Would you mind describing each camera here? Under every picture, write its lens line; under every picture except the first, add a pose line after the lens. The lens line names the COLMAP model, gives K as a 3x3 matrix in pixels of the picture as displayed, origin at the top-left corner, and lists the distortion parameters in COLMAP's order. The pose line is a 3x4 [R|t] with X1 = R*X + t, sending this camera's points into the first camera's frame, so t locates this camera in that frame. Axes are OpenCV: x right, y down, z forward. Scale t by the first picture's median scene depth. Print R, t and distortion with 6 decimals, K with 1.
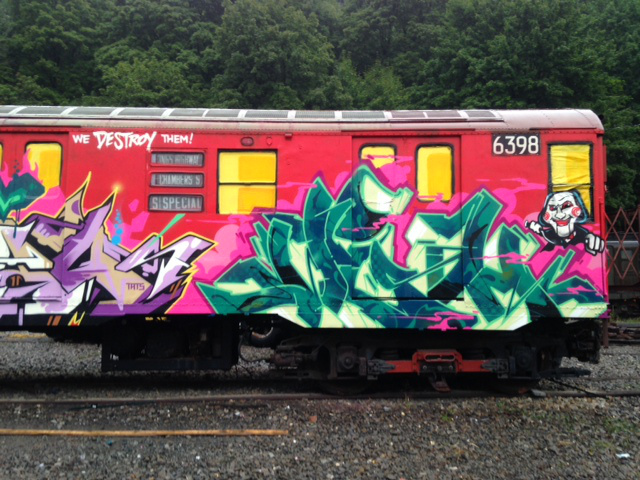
lens RADIAL K [[574.4, 0, 319.7], [0, 574.4, 247.0], [0, 0, 1]] dist [0.220769, -0.334847]
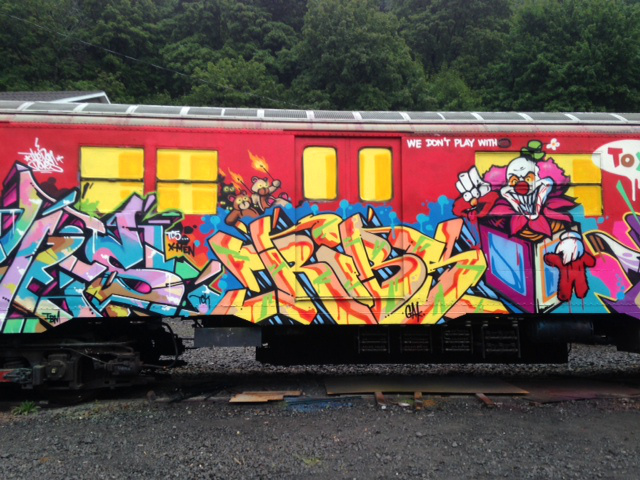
lens RADIAL K [[574.4, 0, 319.7], [0, 574.4, 247.0], [0, 0, 1]] dist [0.220769, -0.334847]
pose [[0.996165, -0.003360, 0.087432, -1.322045], [0.003287, 0.999994, 0.000978, -0.006888], [-0.087434, -0.000687, 0.996170, 0.010100]]
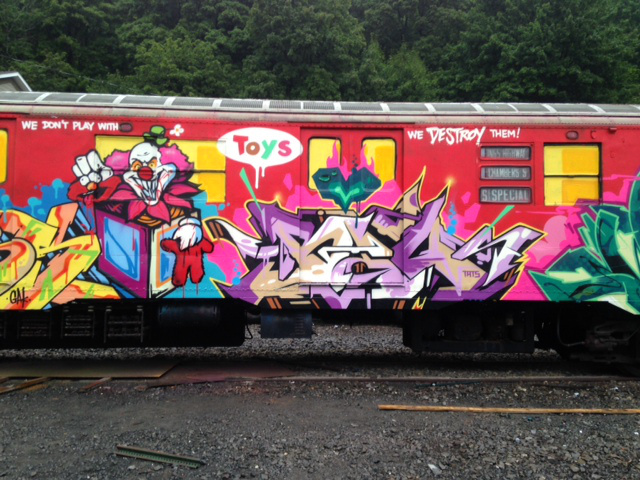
lens RADIAL K [[574.4, 0, 319.7], [0, 574.4, 247.0], [0, 0, 1]] dist [0.220769, -0.334847]
pose [[0.998417, 0.003764, 0.056115, -0.632891], [-0.005529, 0.999494, 0.031329, -0.012987], [-0.055969, -0.031590, 0.997933, -0.039673]]
